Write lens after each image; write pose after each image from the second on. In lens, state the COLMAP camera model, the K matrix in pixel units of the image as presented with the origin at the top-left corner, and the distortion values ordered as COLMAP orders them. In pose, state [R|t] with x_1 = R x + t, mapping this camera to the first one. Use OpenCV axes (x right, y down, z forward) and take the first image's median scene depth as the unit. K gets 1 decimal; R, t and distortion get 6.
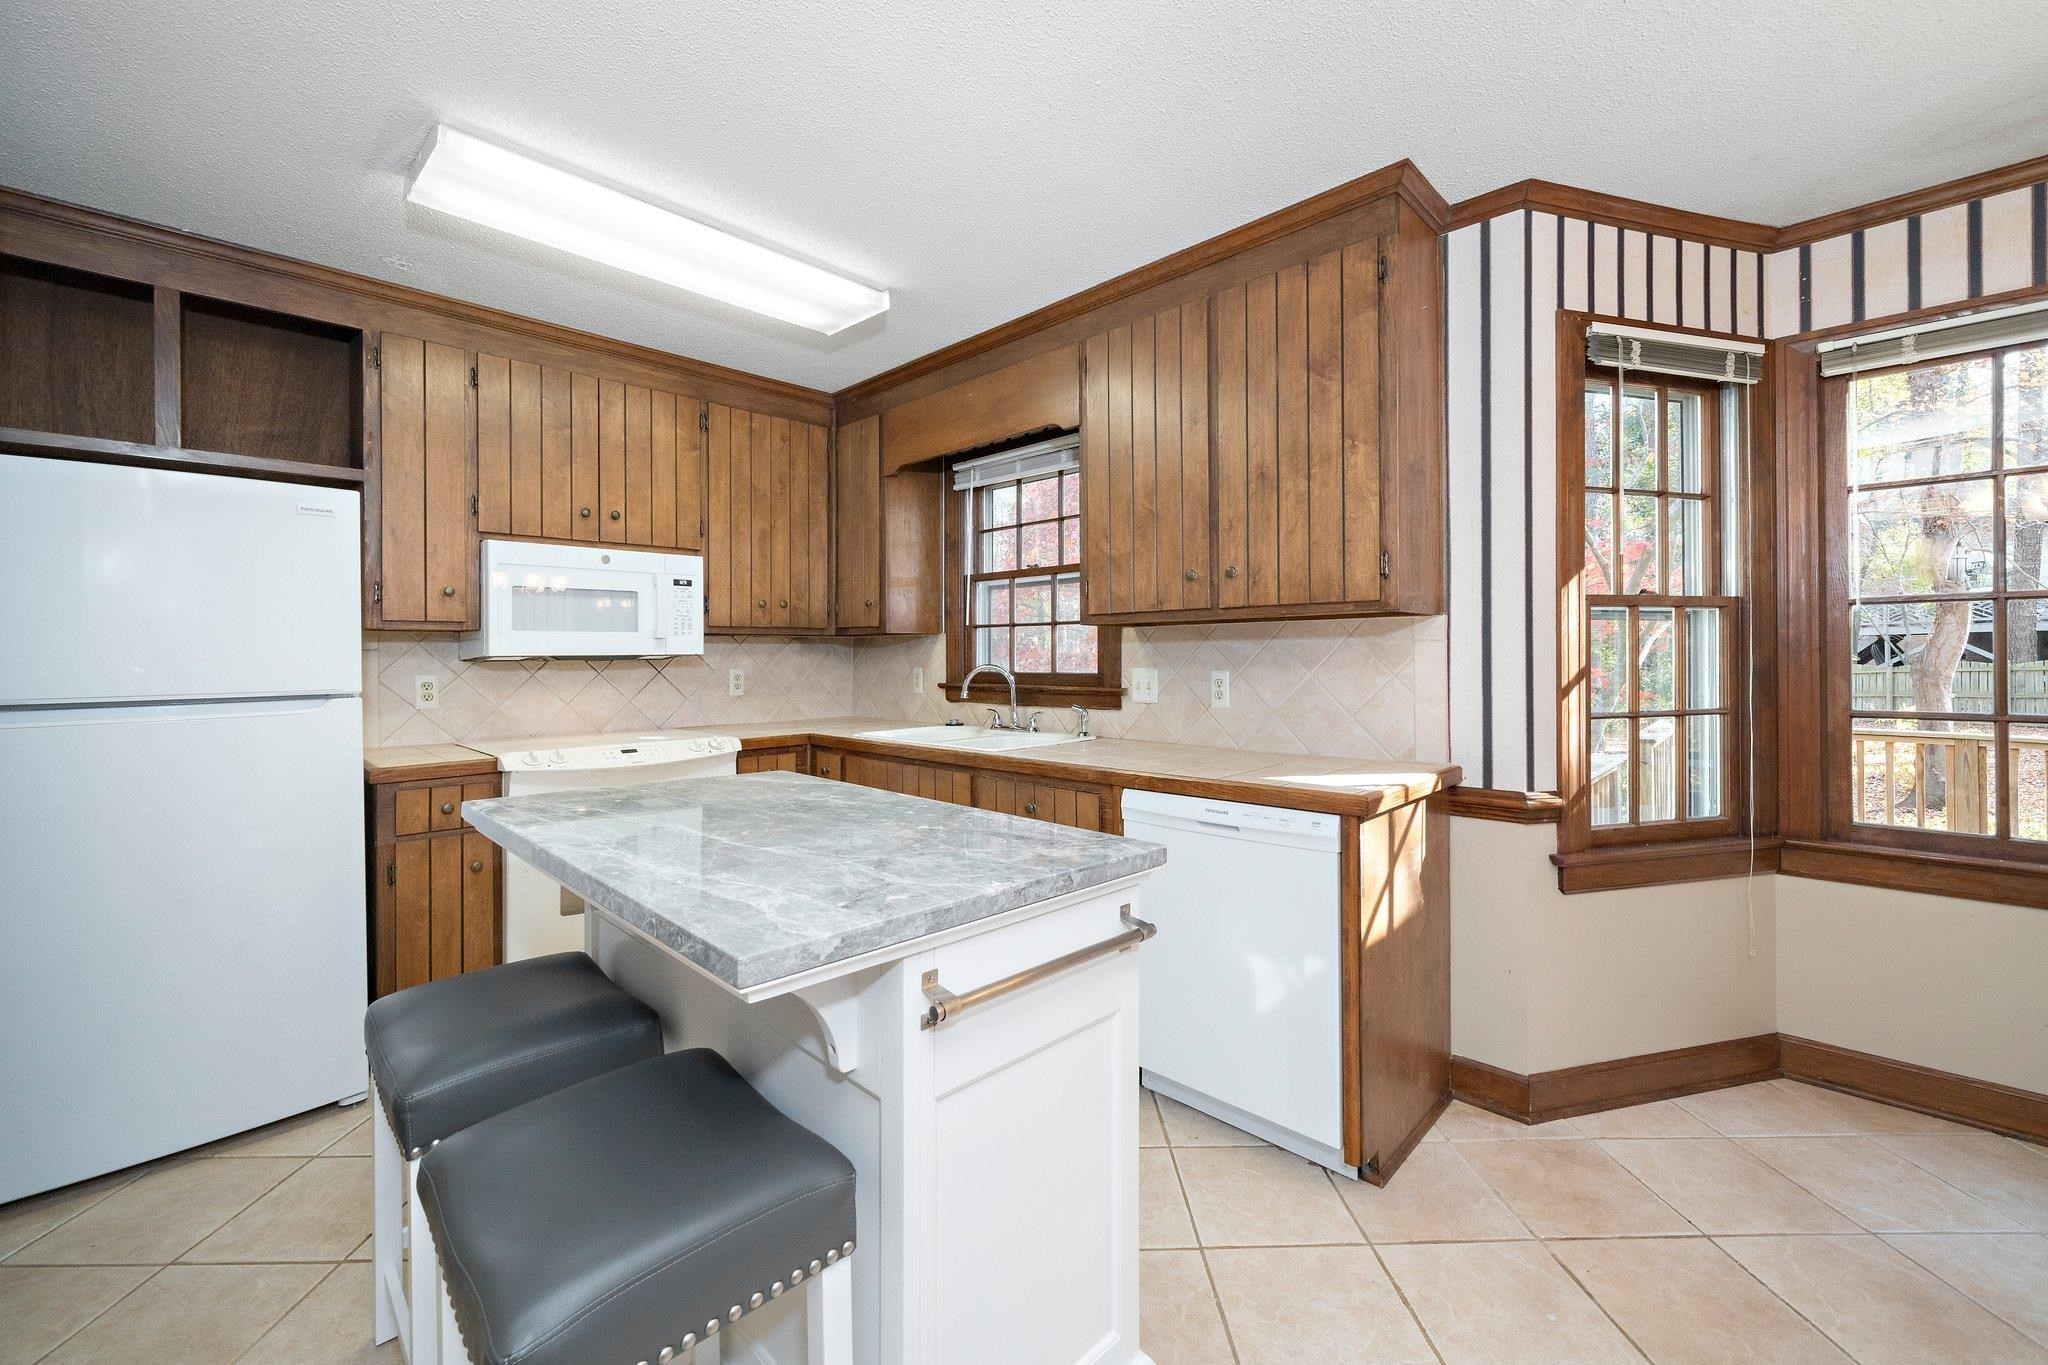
lens RADIAL K [[824.1, 0, 1021.1], [0, 824.1, 654.4], [0, 0, 1]] dist [-0.000743, -0.000117]
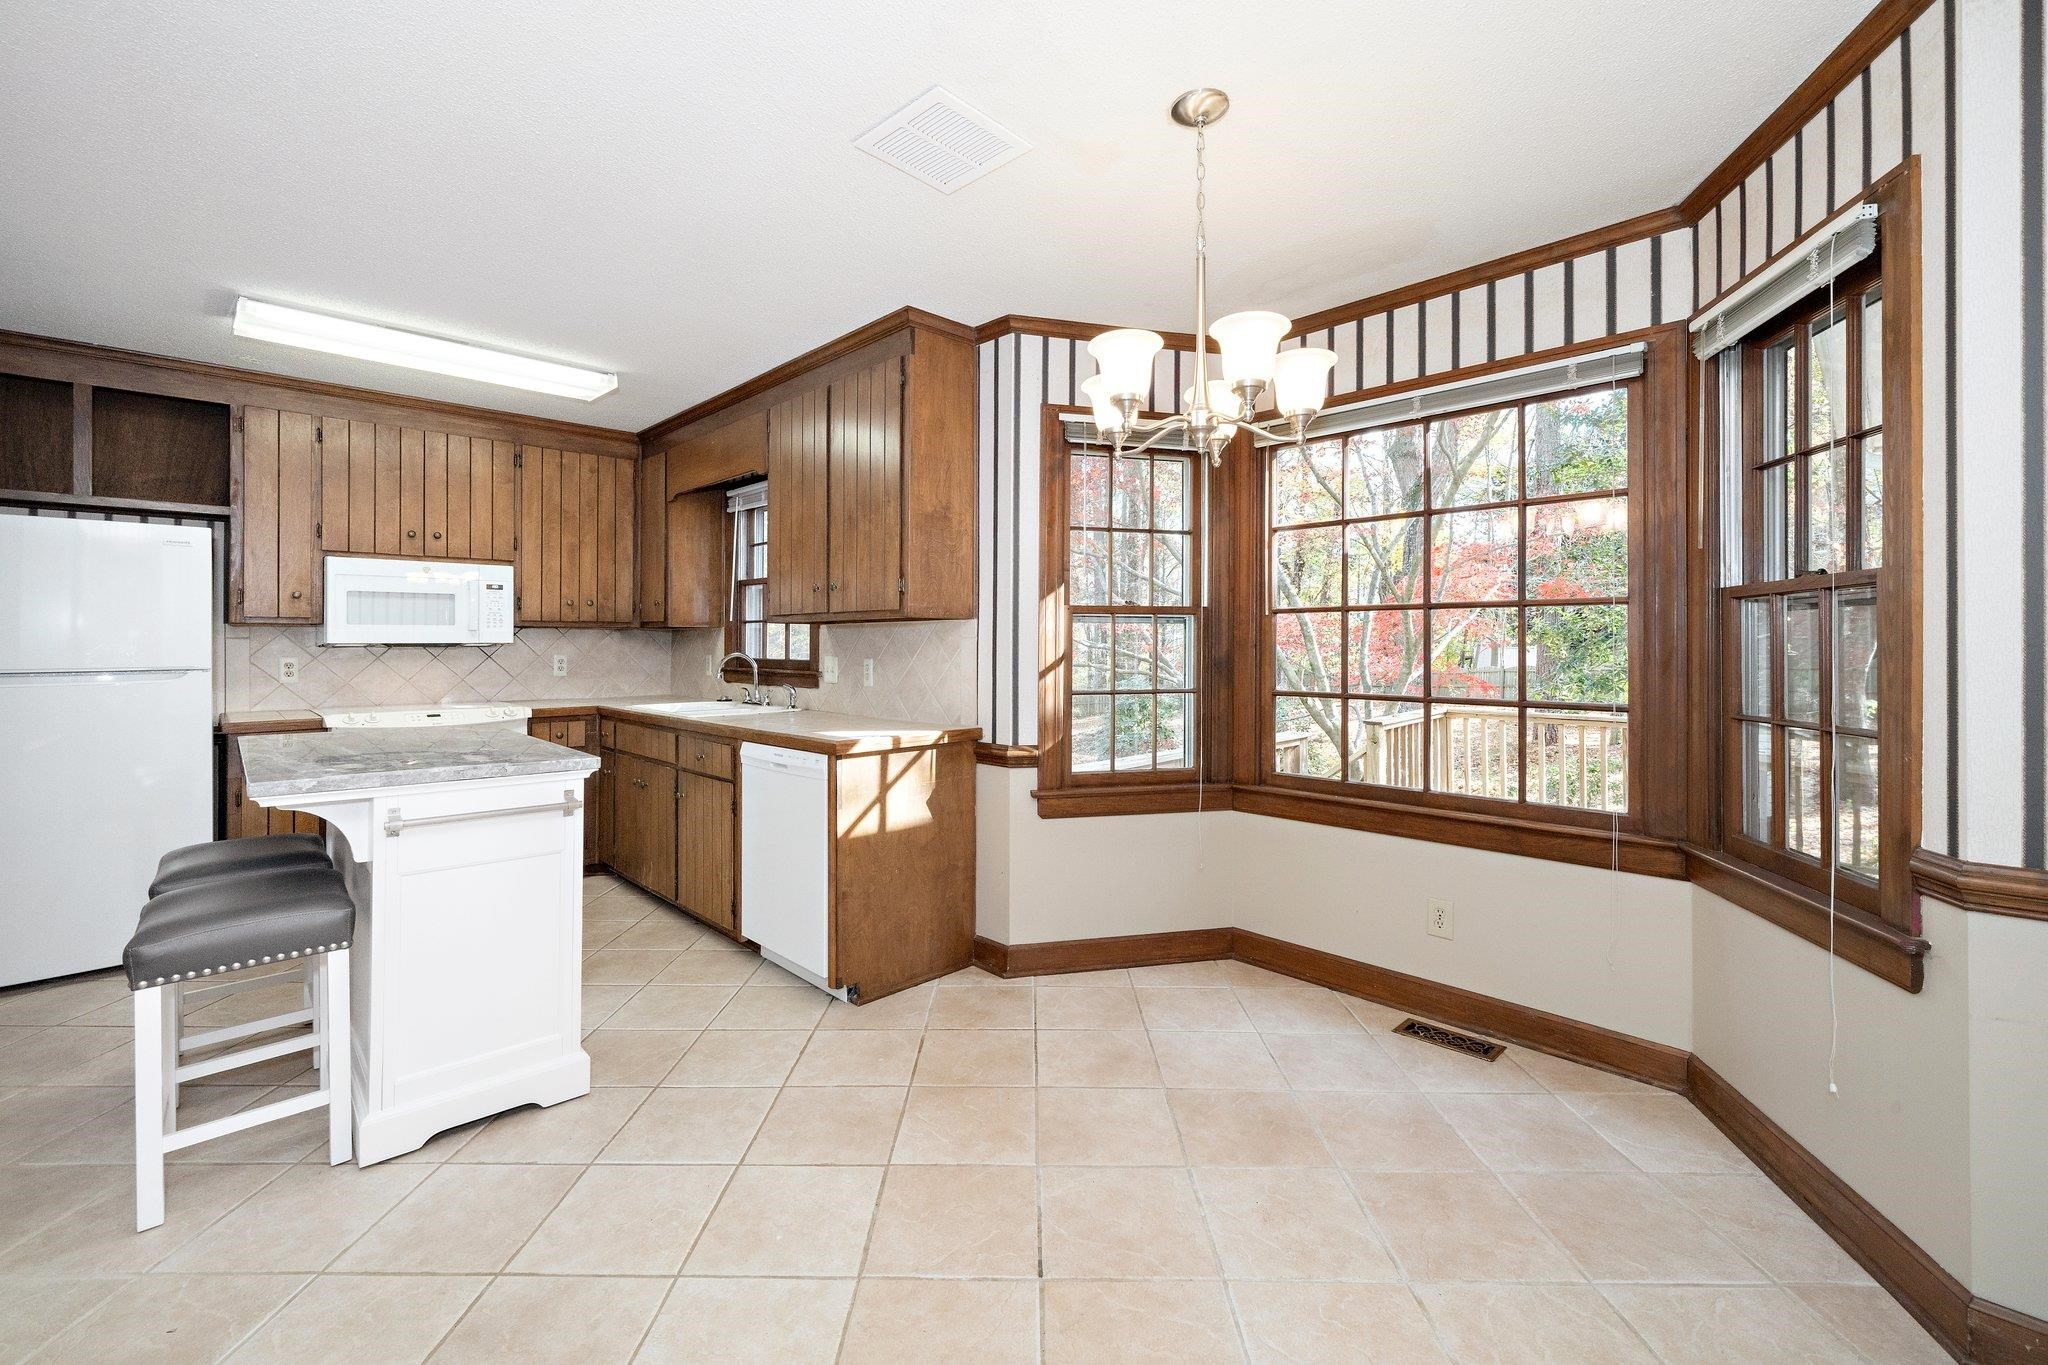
lens RADIAL K [[845.1, 0, 1017.4], [0, 845.1, 642.0], [0, 0, 1]] dist [-0.001090, -0.000088]
pose [[0.999725, 0.007496, -0.022218, 0.598965], [-0.007526, 0.999971, -0.001290, -0.007815], [0.022208, 0.001457, 0.999752, -0.412355]]
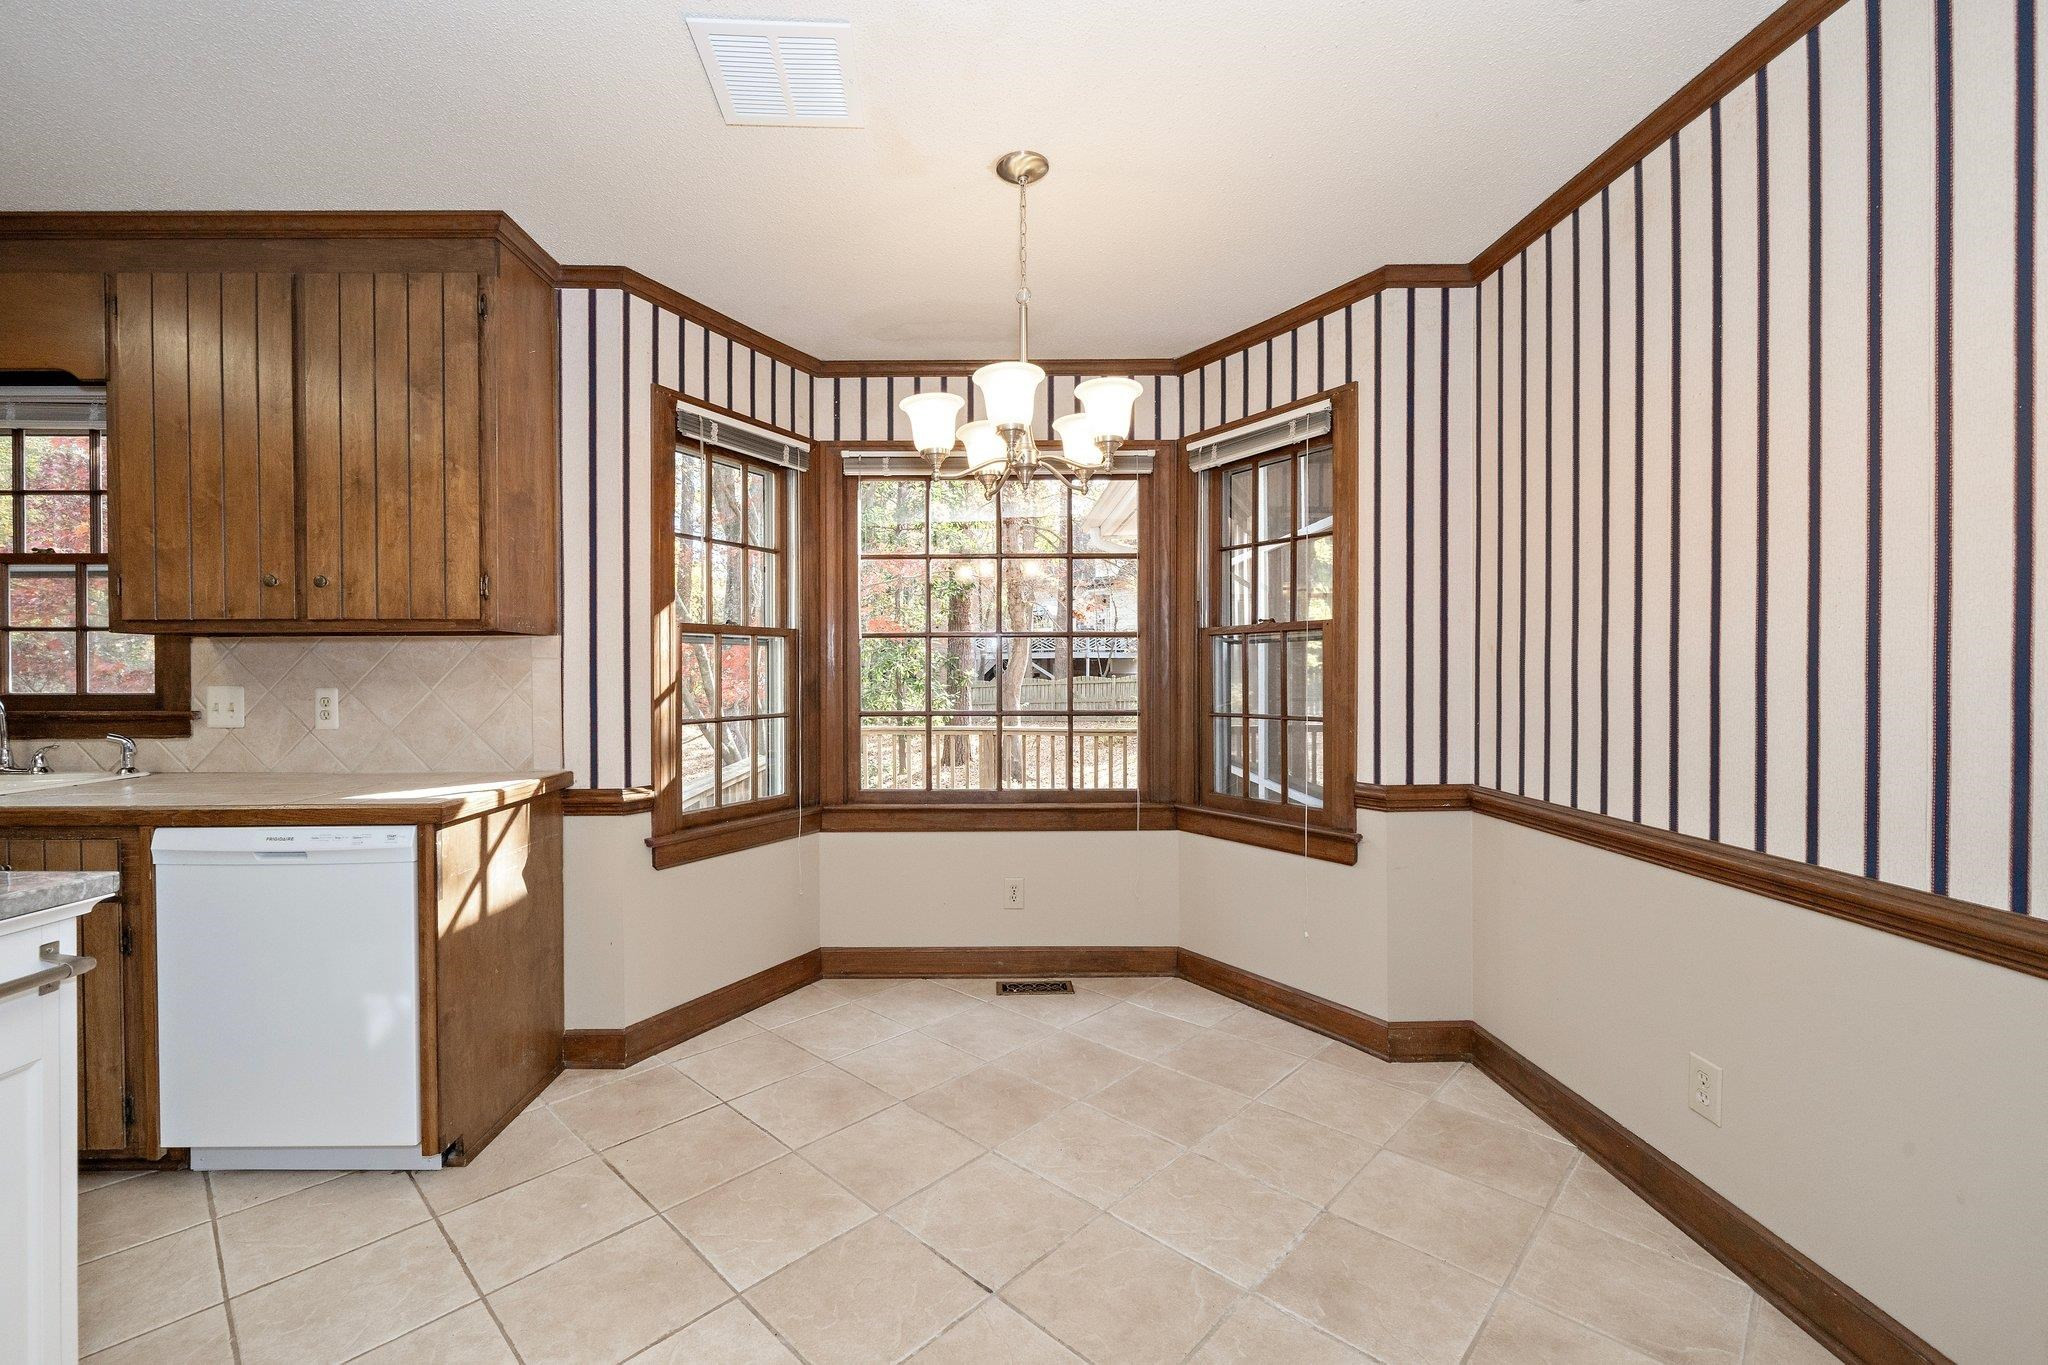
lens RADIAL K [[862.3, 0, 983.2], [0, 862.3, 682.3], [0, 0, 1]] dist [-0.001071, 0.000045]
pose [[0.711483, -0.004275, 0.702690, 0.104120], [-0.003502, 0.999947, 0.009630, 0.001674], [-0.702695, -0.009313, 0.711431, -0.215014]]
